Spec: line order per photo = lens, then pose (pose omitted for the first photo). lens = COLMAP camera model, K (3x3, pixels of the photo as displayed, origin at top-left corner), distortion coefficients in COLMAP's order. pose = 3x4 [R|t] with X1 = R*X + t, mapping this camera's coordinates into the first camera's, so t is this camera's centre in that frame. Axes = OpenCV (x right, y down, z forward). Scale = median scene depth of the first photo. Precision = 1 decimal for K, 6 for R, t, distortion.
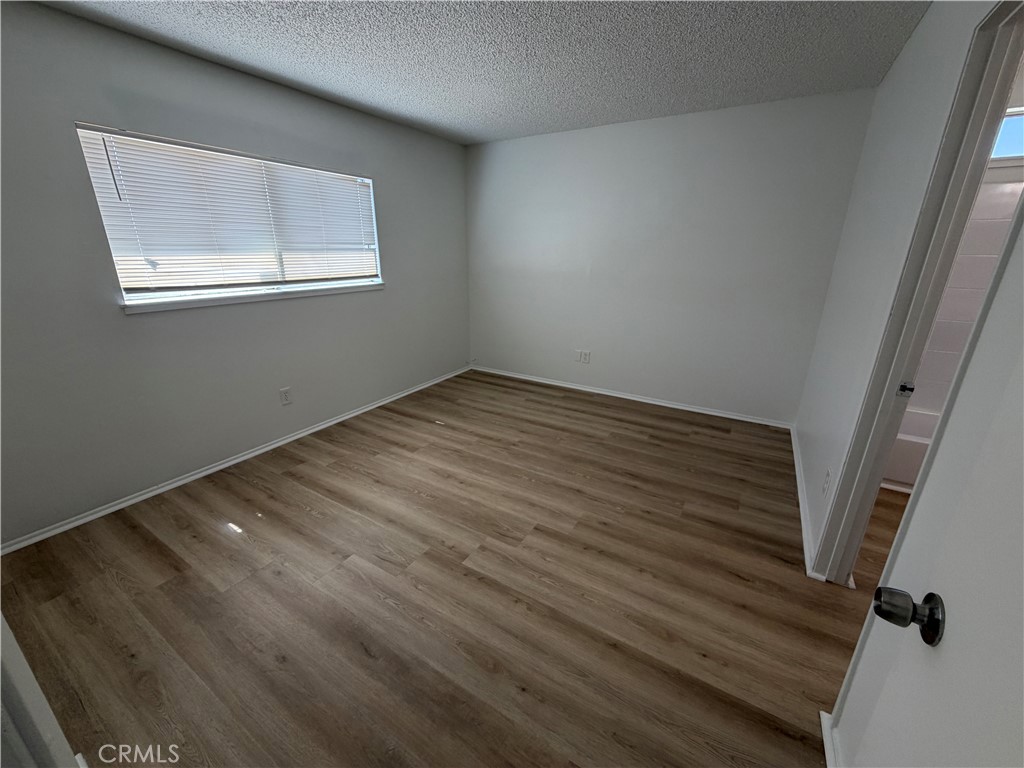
lens RADIAL K [[408.5, 0, 512.3], [0, 408.5, 385.6], [0, 0, 1]] dist [-0.003679, 0.000511]
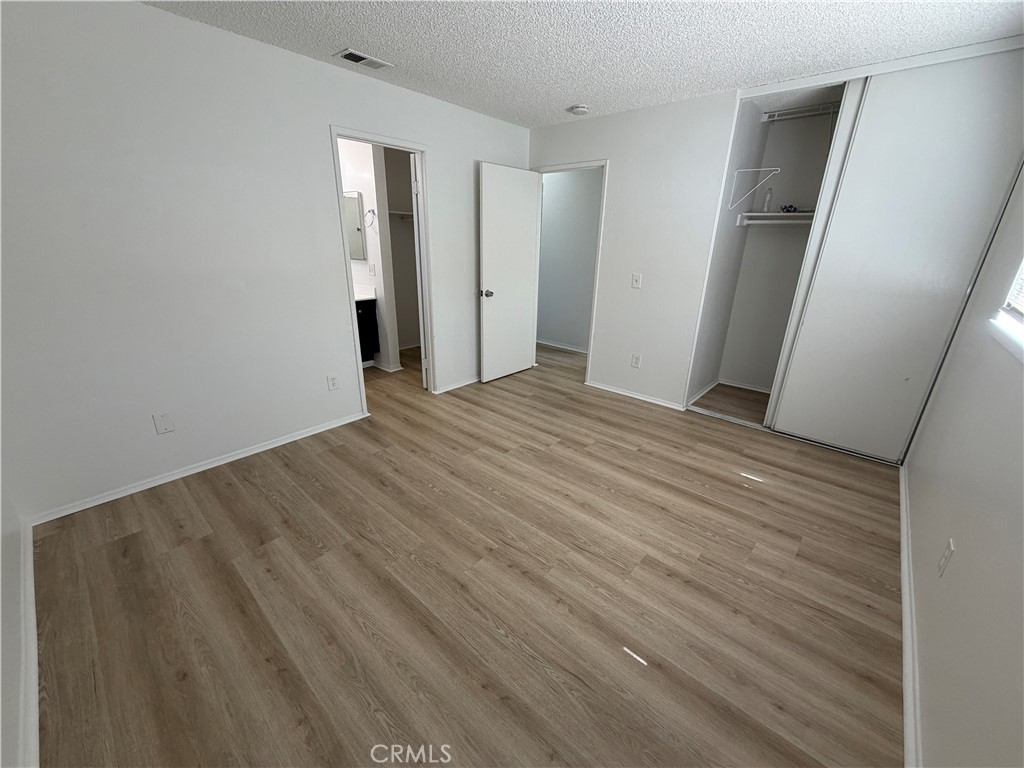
lens RADIAL K [[408.5, 0, 511.8], [0, 408.5, 385.4], [0, 0, 1]] dist [-0.003679, 0.000511]
pose [[-0.983166, -0.083329, 0.162607, -0.131840], [0.035364, 0.786340, 0.616781, -0.537798], [-0.179260, 0.612149, -0.770156, 1.599770]]
